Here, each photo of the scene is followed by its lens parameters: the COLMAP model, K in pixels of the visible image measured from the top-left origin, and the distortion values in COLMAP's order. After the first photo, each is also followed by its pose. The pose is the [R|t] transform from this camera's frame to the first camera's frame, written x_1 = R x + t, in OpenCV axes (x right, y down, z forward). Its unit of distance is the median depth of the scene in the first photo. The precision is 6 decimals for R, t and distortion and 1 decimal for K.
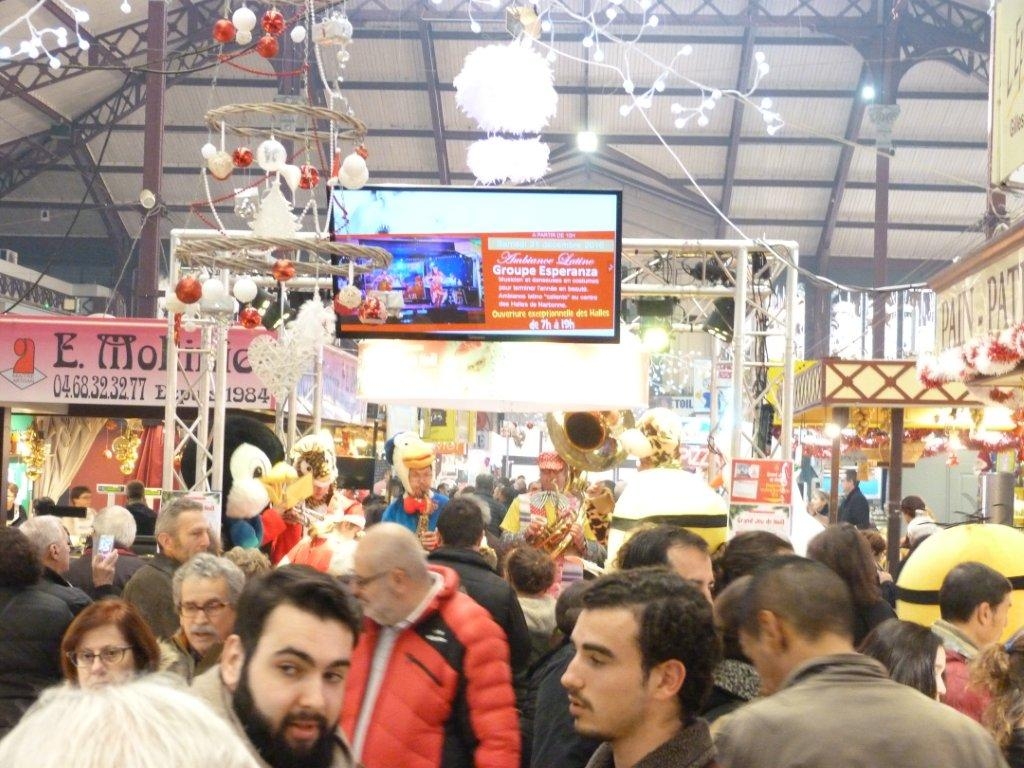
lens RADIAL K [[2023.2, 0, 512.0], [0, 2023.2, 384.0], [0, 0, 1]] dist [0.082065, 0.262144]
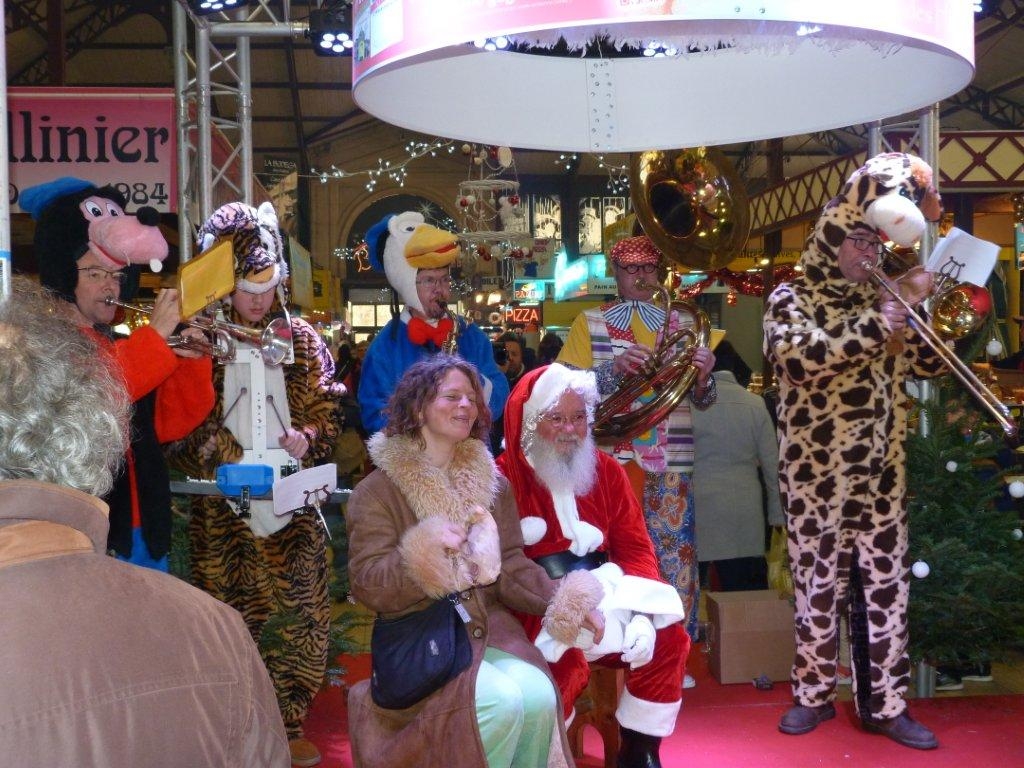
lens RADIAL K [[1230.1, 0, 511.9], [0, 1230.1, 385.6], [0, 0, 1]] dist [-0.028162, -0.006528]
pose [[0.988199, -0.048246, 0.145379, -0.075117], [0.036648, 0.996005, 0.081426, 0.046525], [-0.148727, -0.075137, 0.986020, 0.627379]]
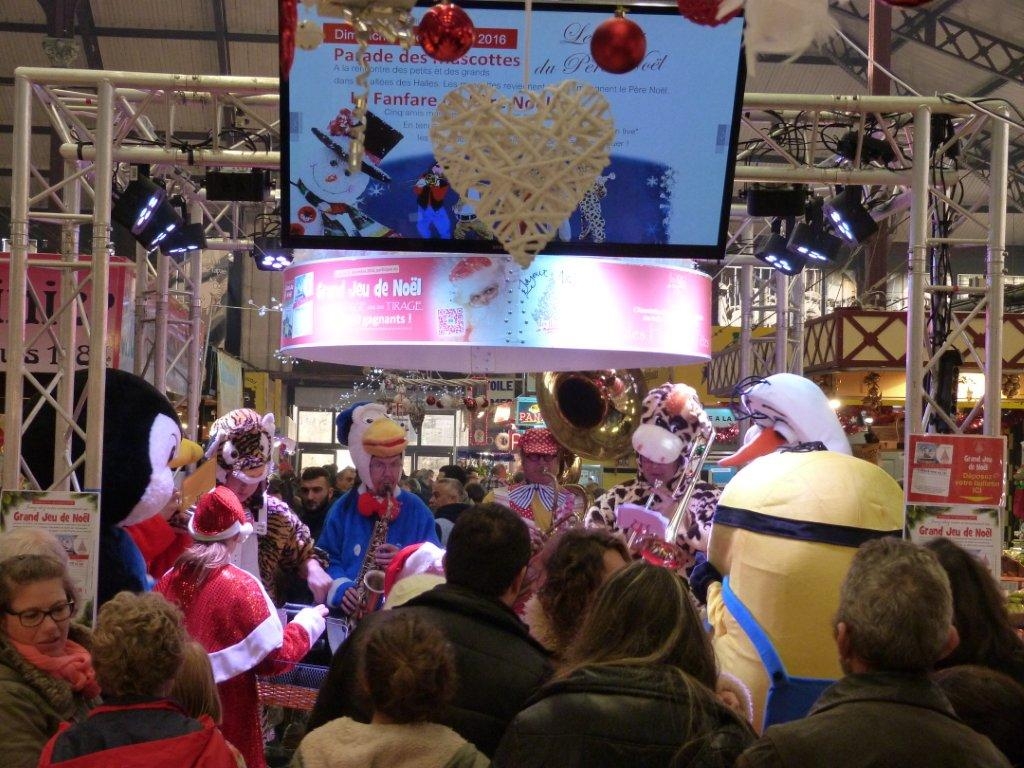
lens RADIAL K [[2009.9, 0, 508.5], [0, 2009.9, 379.8], [0, 0, 1]] dist [0.170442, -0.045551]
pose [[0.992657, -0.000338, 0.120964, -0.073329], [-0.000117, 0.999993, 0.003753, 0.012984], [-0.120965, -0.003739, 0.992650, 0.287041]]
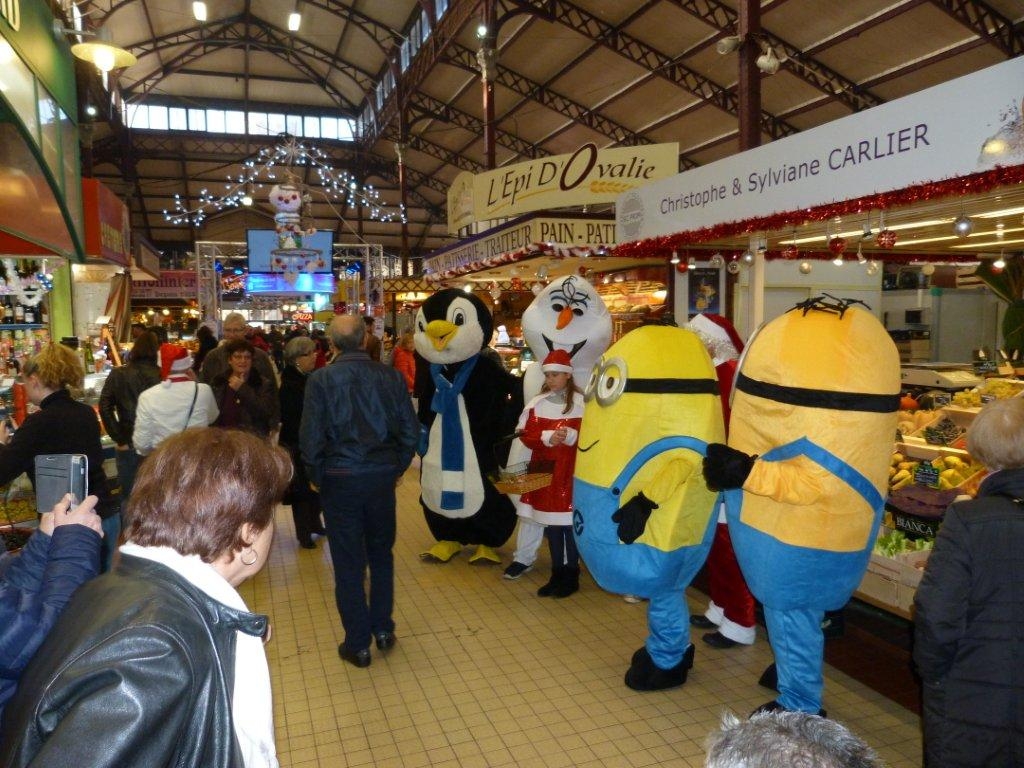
lens RADIAL K [[766.2, 0, 510.1], [0, 766.2, 380.2], [0, 0, 1]] dist [-0.031277, 0.032006]
pose [[0.923484, -0.066454, 0.377838, -0.139637], [0.022885, 0.992672, 0.118655, 0.010162], [-0.382955, -0.100929, 0.918237, -0.287795]]
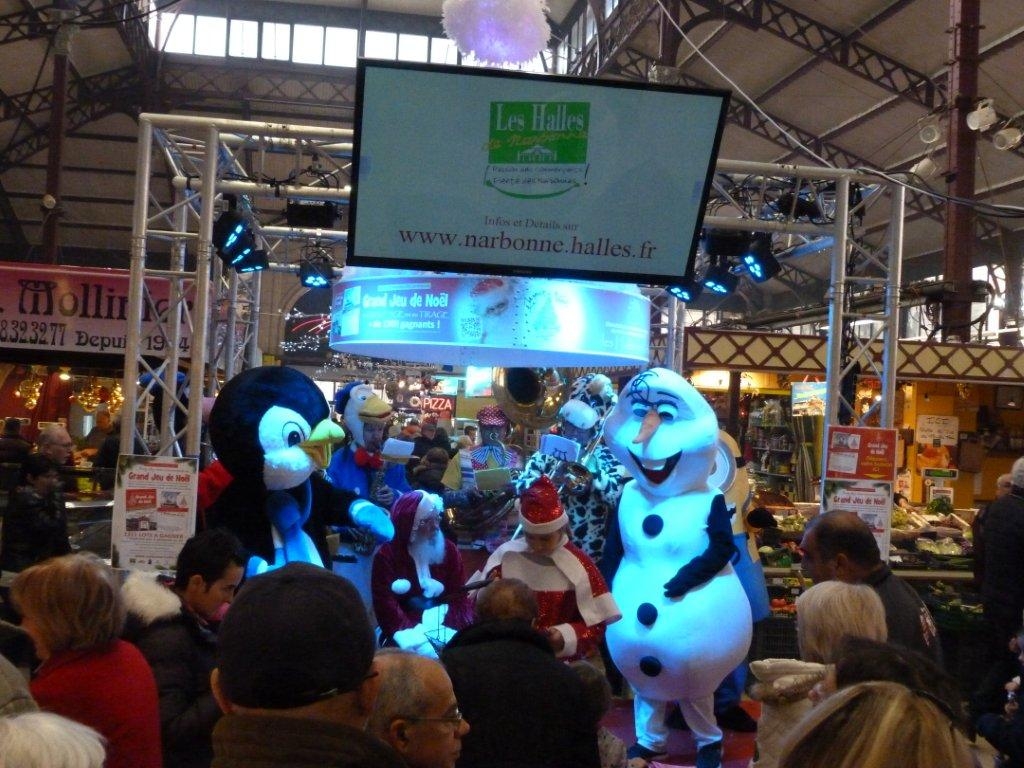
lens RADIAL K [[1175.0, 0, 510.8], [0, 1175.0, 385.5], [0, 0, 1]] dist [-0.052079, 0.037482]
pose [[0.977178, 0.024005, 0.211060, -0.094897], [-0.029016, 0.999365, 0.020680, 0.010407], [-0.210429, -0.026332, 0.977254, 0.420921]]
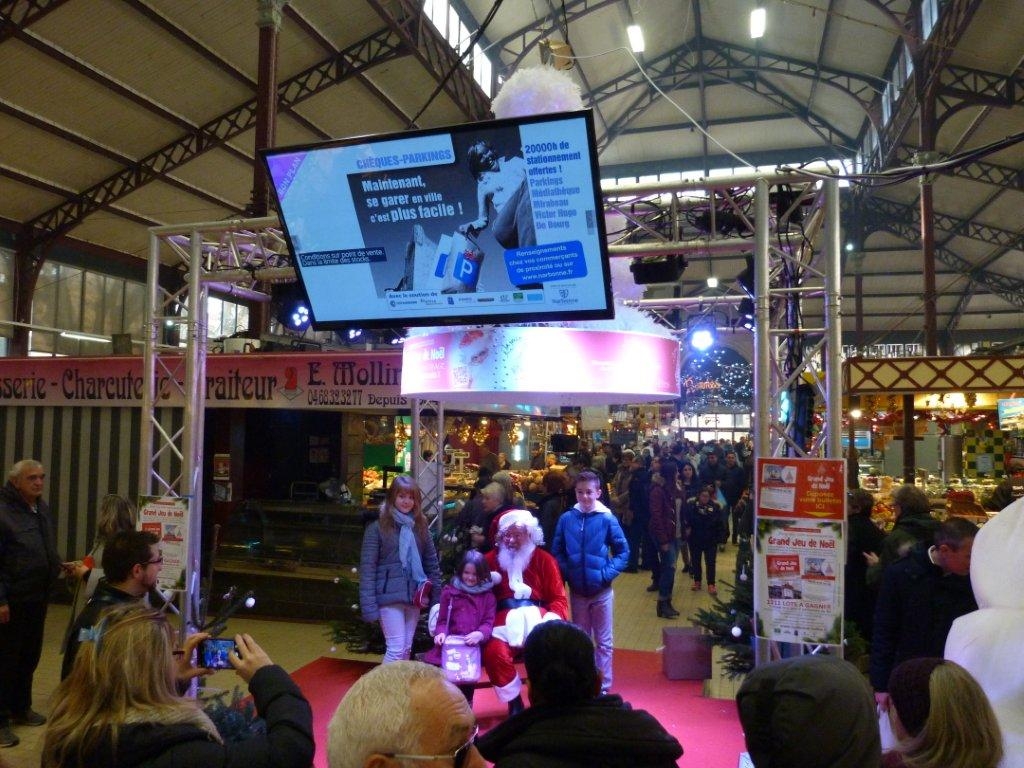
lens RADIAL K [[766.2, 0, 510.1], [0, 766.2, 380.2], [0, 0, 1]] dist [-0.031277, 0.032006]
pose [[0.970370, -0.035467, -0.239006, 0.067227], [0.029320, 0.999143, -0.029224, 0.010423], [0.239838, 0.021350, 0.970578, 0.535607]]
